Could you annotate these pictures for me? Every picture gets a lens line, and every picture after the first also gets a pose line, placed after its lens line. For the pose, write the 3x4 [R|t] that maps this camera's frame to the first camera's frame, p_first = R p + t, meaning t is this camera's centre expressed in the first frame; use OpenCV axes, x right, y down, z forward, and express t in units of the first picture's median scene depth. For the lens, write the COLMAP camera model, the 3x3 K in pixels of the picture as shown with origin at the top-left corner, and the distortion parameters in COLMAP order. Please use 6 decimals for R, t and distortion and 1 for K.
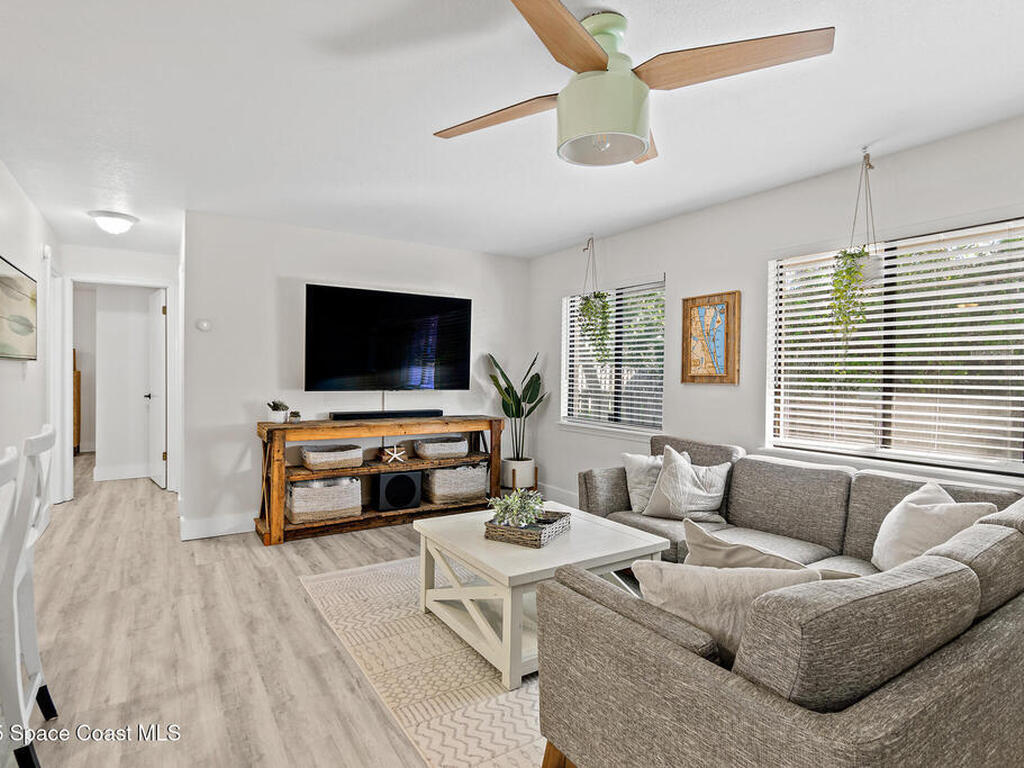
lens RADIAL K [[538.5, 0, 505.0], [0, 538.5, 378.3], [0, 0, 1]] dist [-0.008853, -0.001176]
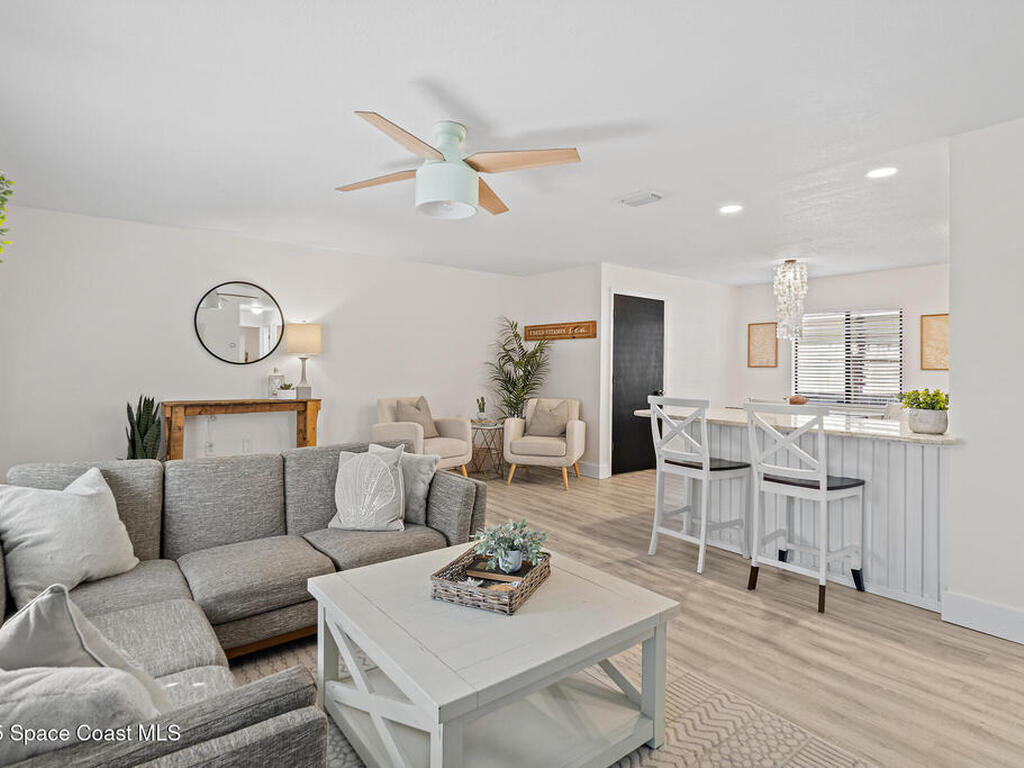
lens RADIAL K [[546.4, 0, 511.0], [0, 546.4, 360.0], [0, 0, 1]] dist [-0.000758, -0.000001]
pose [[-0.995021, -0.022377, -0.097121, 0.064938], [-0.022353, 0.999749, -0.001330, -0.009202], [0.097126, 0.000848, -0.995272, 1.117680]]
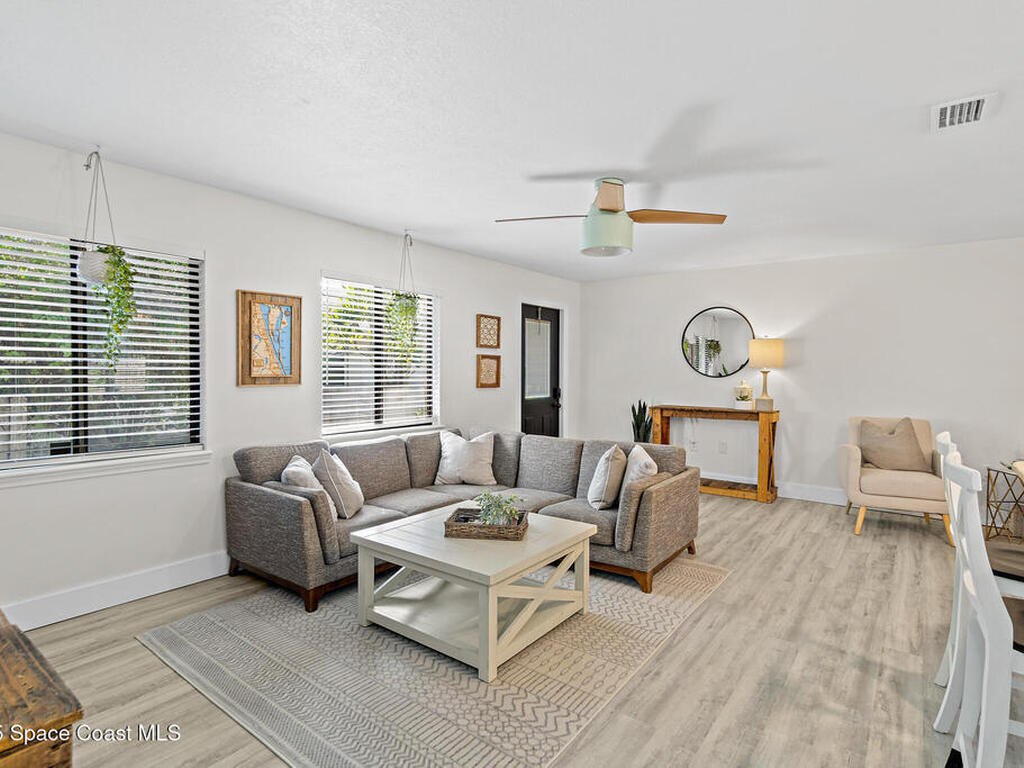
lens RADIAL K [[545.0, 0, 497.4], [0, 545.0, 371.5], [0, 0, 1]] dist [-0.000346, 0.000215]
pose [[-0.324530, -0.013080, 0.945785, -0.629048], [0.001531, 0.999896, 0.014353, -0.025508], [-0.945874, 0.006106, -0.324476, 0.858923]]
